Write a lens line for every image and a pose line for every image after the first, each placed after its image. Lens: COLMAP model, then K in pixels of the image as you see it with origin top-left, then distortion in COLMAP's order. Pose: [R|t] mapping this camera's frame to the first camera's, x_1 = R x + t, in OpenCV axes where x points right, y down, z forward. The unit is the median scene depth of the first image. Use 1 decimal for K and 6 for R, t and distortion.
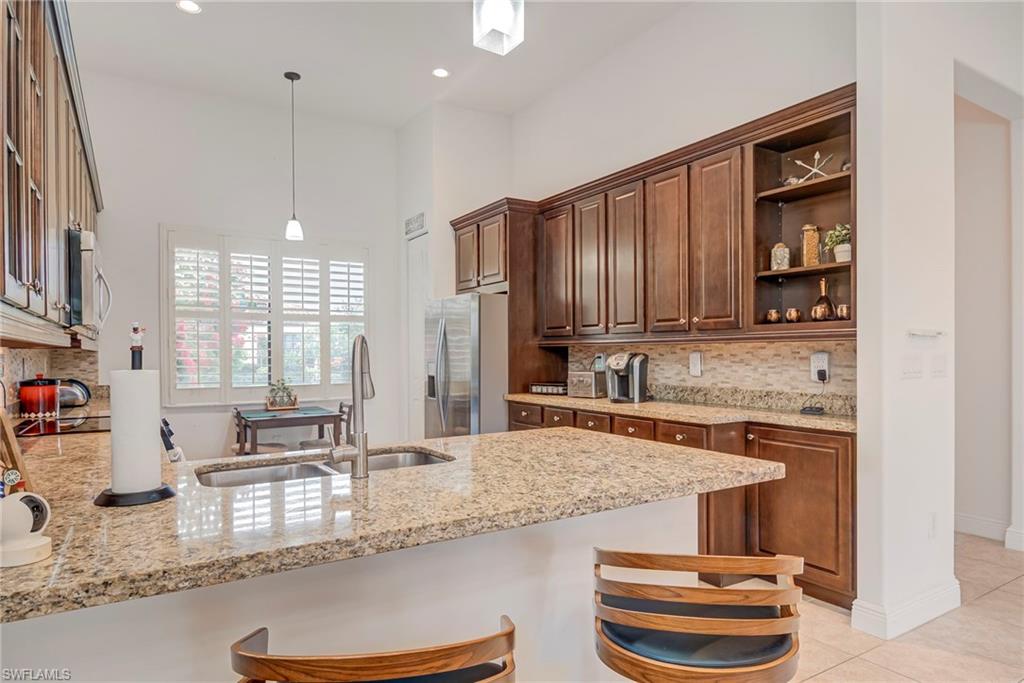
lens RADIAL K [[592.3, 0, 470.5], [0, 592.3, 356.7], [0, 0, 1]] dist [0.054419, -0.018981]
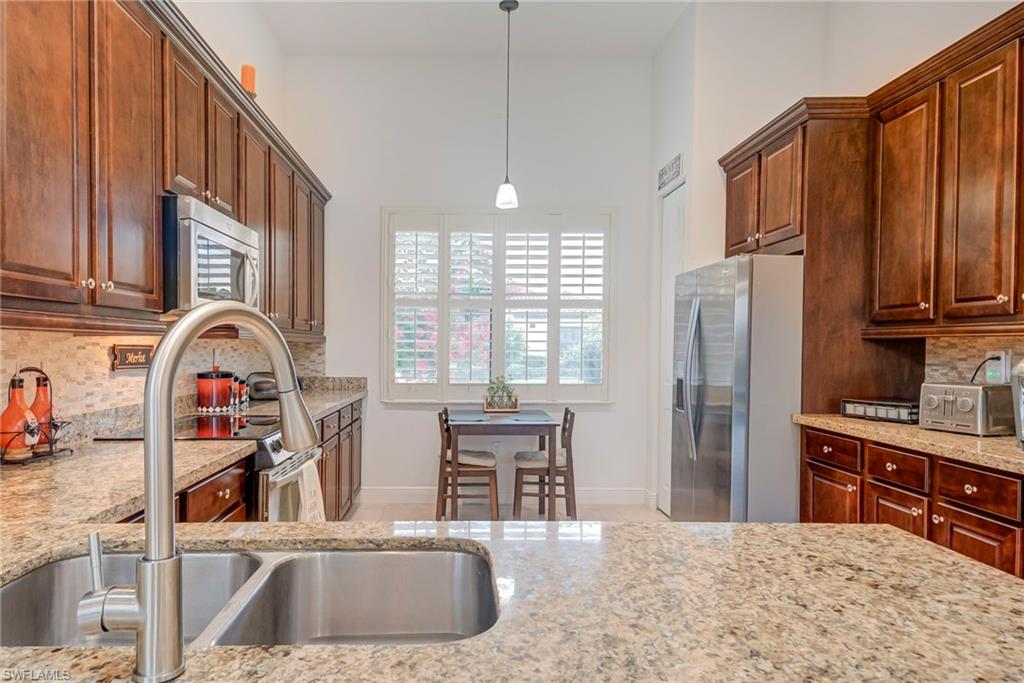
lens RADIAL K [[592.3, 0, 470.5], [0, 592.3, 356.7], [0, 0, 1]] dist [0.054419, -0.018981]
pose [[0.877626, 0.016967, -0.479045, 0.057514], [-0.011378, 0.999829, 0.014568, -0.002555], [0.479211, -0.007334, 0.877669, 0.259376]]
